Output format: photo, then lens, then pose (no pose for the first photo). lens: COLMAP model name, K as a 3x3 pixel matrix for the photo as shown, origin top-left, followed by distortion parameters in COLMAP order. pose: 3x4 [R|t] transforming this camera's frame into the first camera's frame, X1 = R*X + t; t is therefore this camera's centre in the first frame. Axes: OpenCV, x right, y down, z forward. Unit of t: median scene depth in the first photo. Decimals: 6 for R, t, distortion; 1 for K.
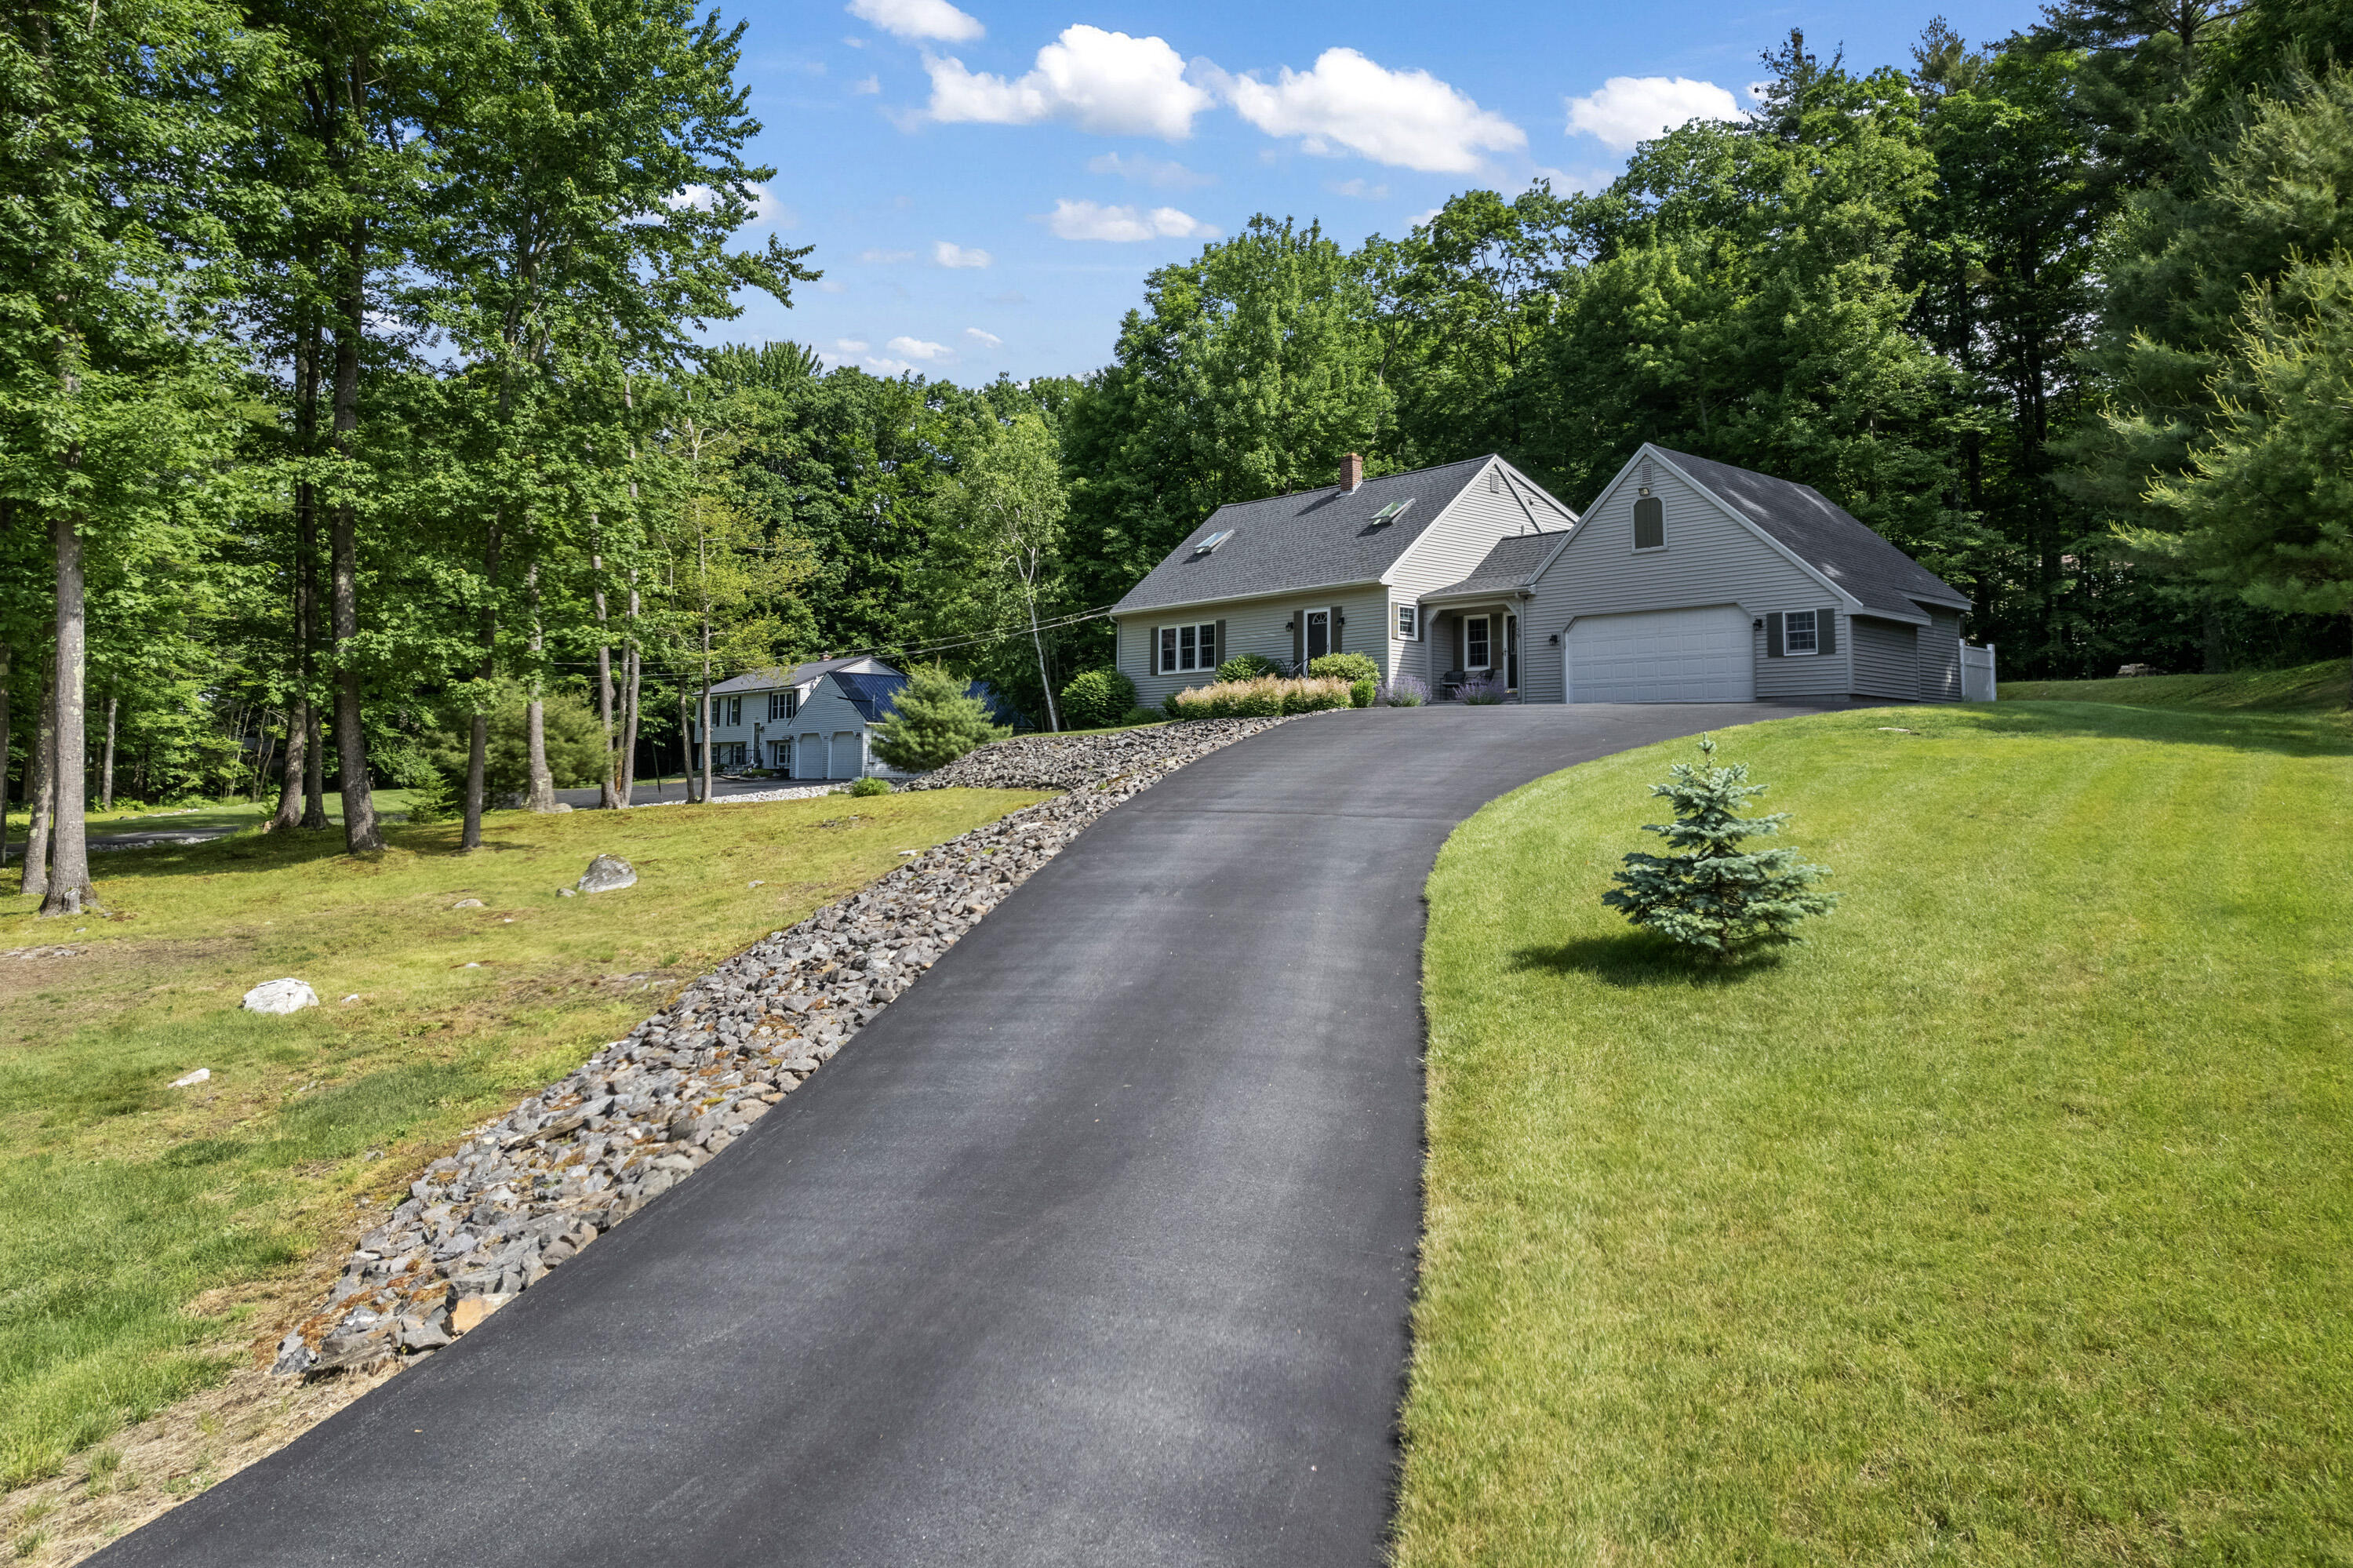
lens RADIAL K [[1594.8, 0, 1176.5], [0, 1594.8, 784.0], [0, 0, 1]] dist [-0.038847, 0.040889]
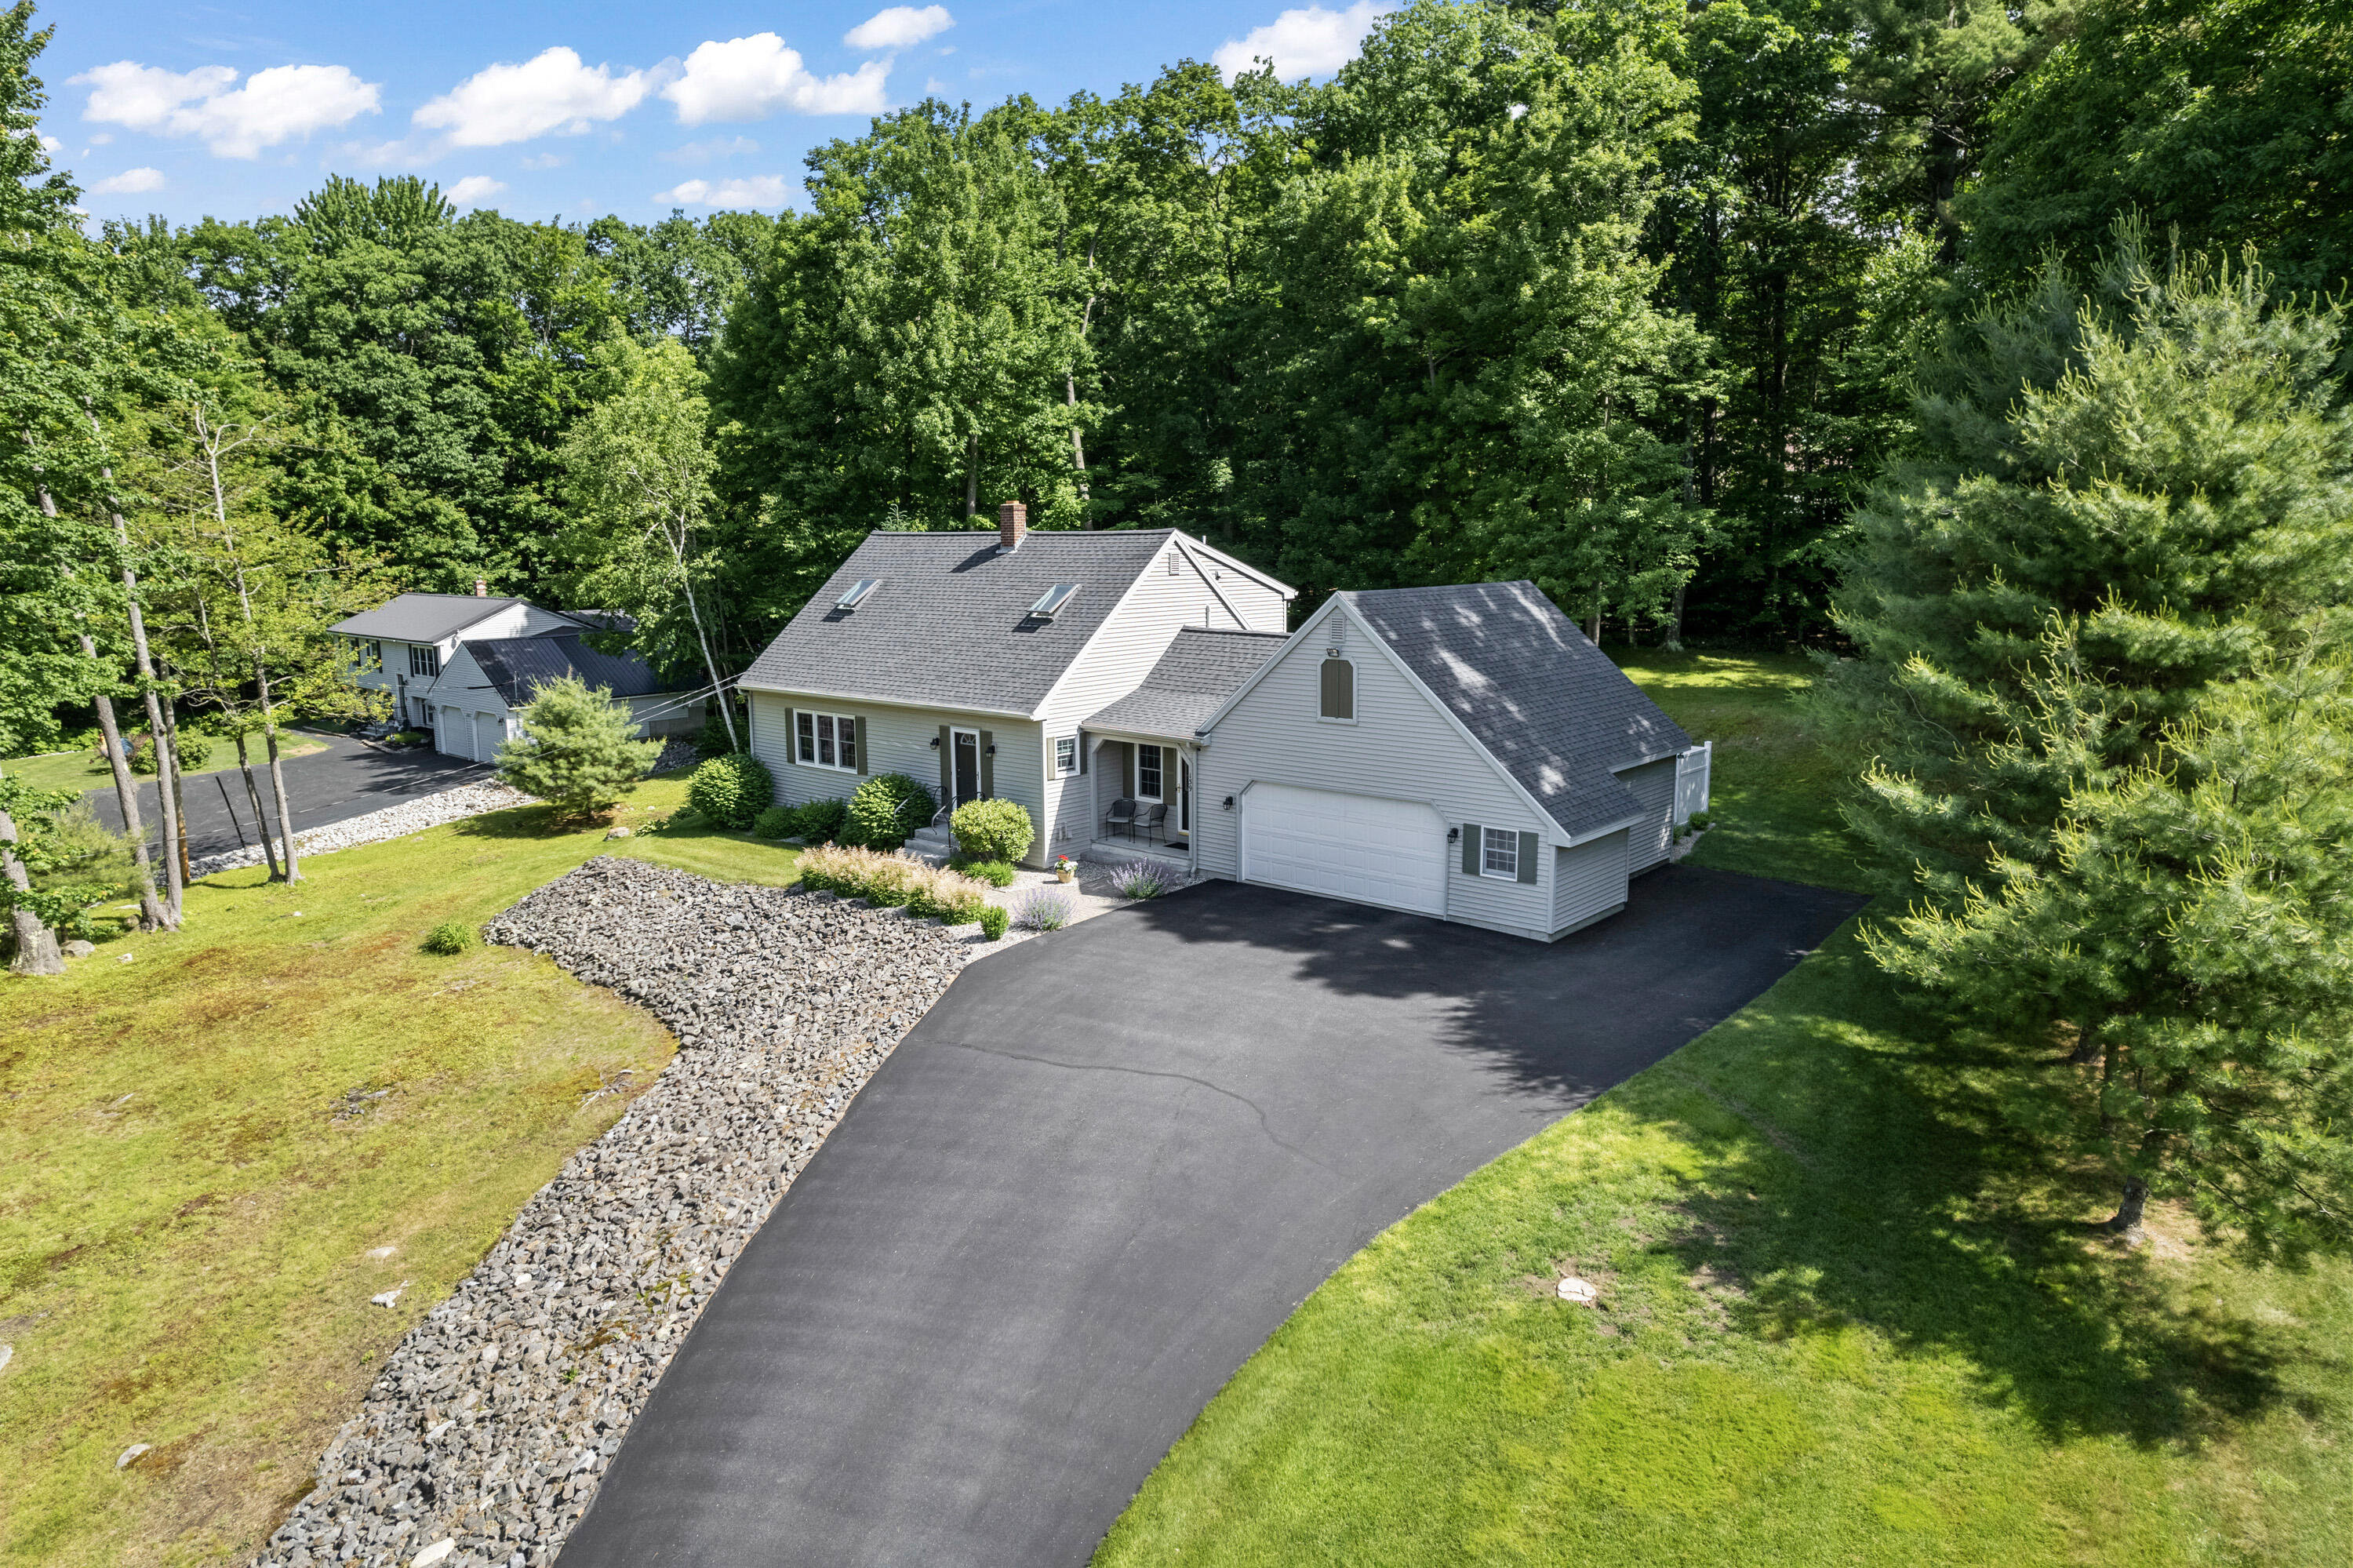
lens RADIAL K [[1425.9, 0, 1176.5], [0, 1425.9, 784.0], [0, 0, 1]] dist [-0.028647, -0.001473]
pose [[0.991113, -0.033368, 0.128769, 0.079400], [-0.000210, 0.967634, 0.252359, -0.214562], [-0.133022, -0.250143, 0.959027, 0.190620]]
